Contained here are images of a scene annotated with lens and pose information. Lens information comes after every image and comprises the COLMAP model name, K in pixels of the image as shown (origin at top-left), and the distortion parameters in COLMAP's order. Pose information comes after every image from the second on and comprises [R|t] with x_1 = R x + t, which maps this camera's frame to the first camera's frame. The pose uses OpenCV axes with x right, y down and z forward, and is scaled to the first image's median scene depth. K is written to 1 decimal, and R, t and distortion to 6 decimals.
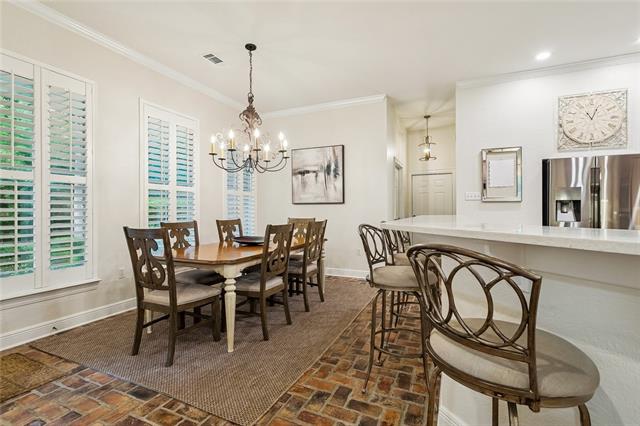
lens RADIAL K [[308.1, 0, 320.6], [0, 308.1, 209.3], [0, 0, 1]] dist [0.010418, 0.000128]
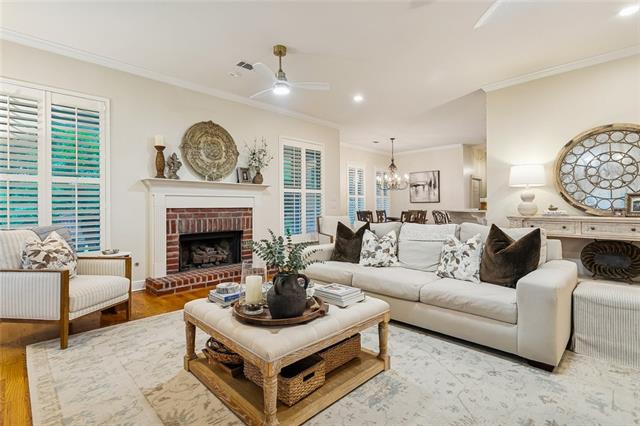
lens RADIAL K [[308.1, 0, 318.9], [0, 308.1, 200.9], [0, 0, 1]] dist [0.010418, 0.000128]
pose [[0.931106, -0.006803, -0.364686, 0.081670], [0.002377, 0.999918, -0.012584, -0.006027], [0.364741, 0.010851, 0.931046, -1.034856]]
